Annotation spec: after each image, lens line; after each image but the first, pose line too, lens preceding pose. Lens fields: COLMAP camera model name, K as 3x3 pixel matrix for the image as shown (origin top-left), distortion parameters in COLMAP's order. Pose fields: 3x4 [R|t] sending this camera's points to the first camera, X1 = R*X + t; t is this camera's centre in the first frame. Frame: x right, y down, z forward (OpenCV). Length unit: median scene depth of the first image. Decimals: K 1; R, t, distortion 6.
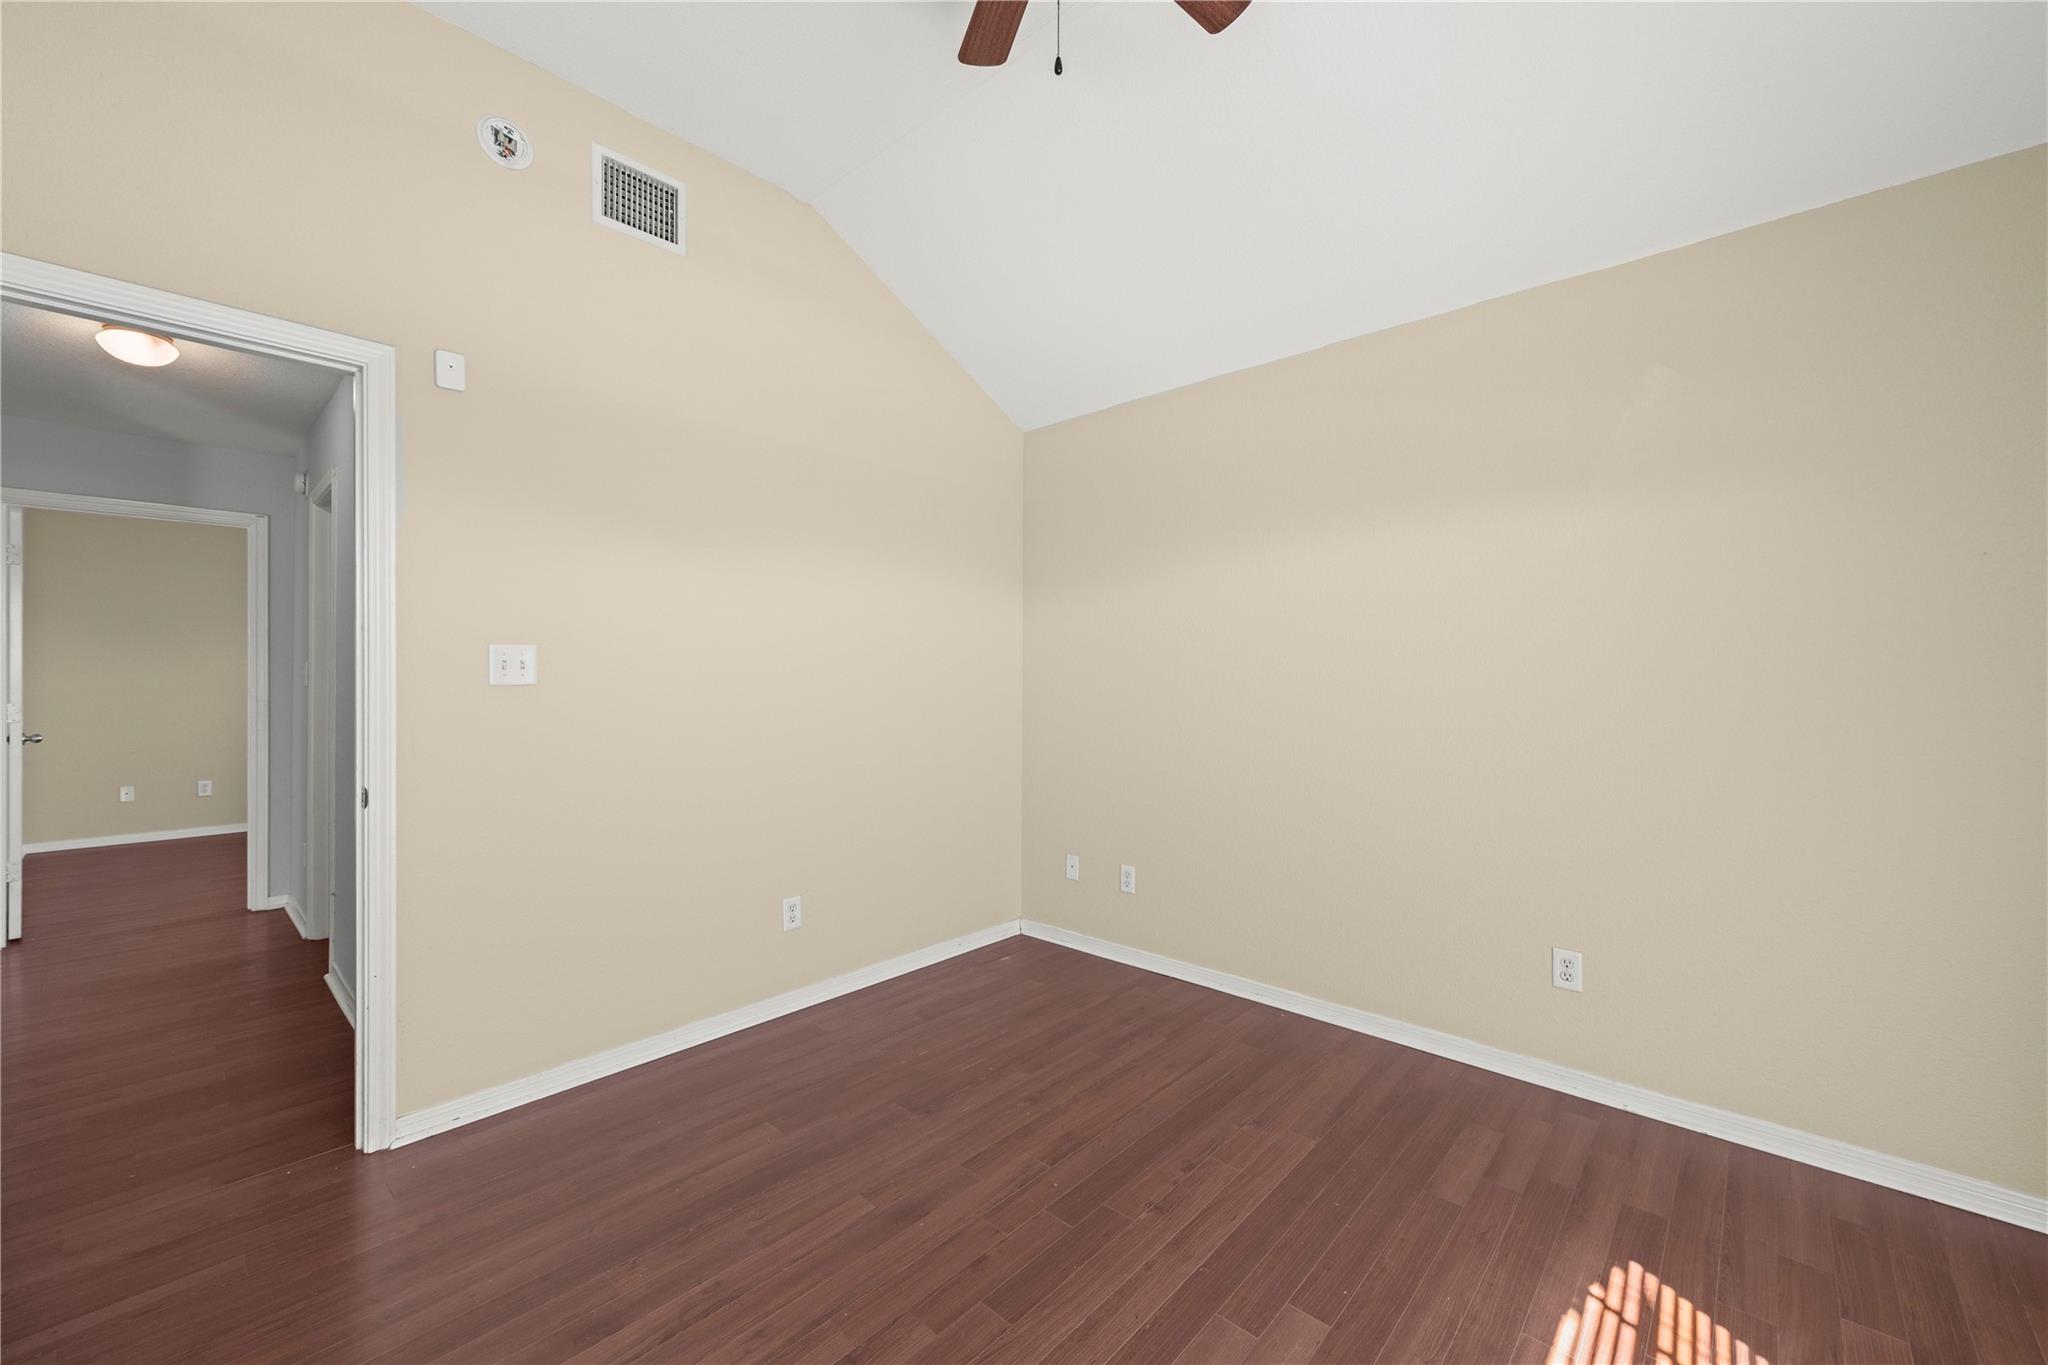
lens RADIAL K [[807.0, 0, 1023.4], [0, 807.0, 688.7], [0, 0, 1]] dist [0.000687, -0.000718]
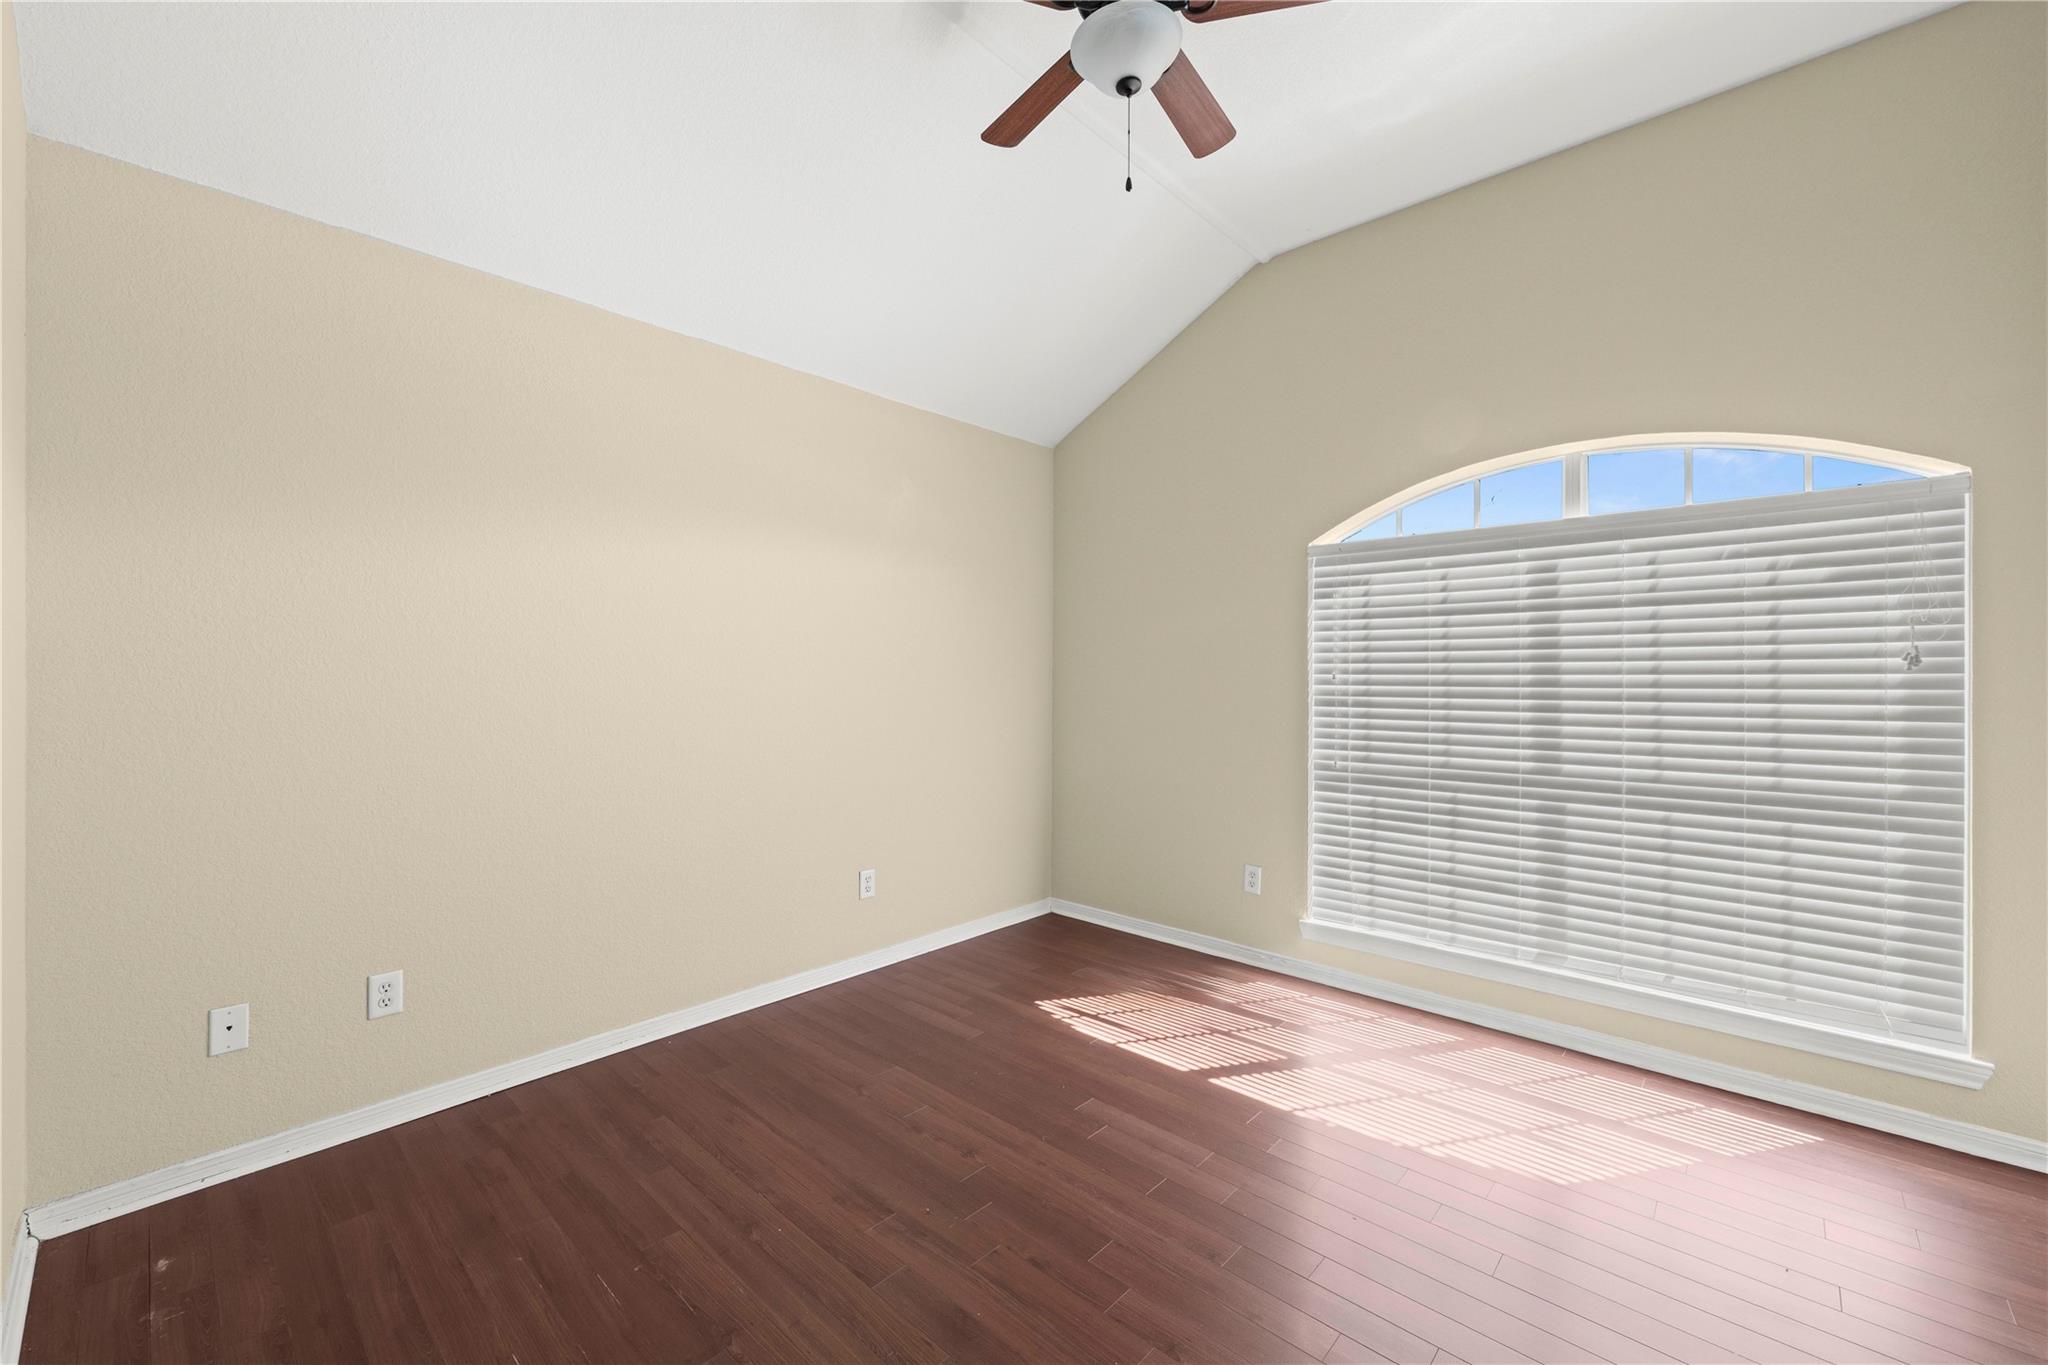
lens RADIAL K [[807.0, 0, 1058.9], [0, 807.0, 681.4], [0, 0, 1]] dist [0.000687, -0.000718]
pose [[-0.015557, -0.005203, 0.999865, -0.857872], [0.014796, 0.999876, 0.005433, -0.007723], [-0.999769, 0.014879, -0.015478, 0.805806]]
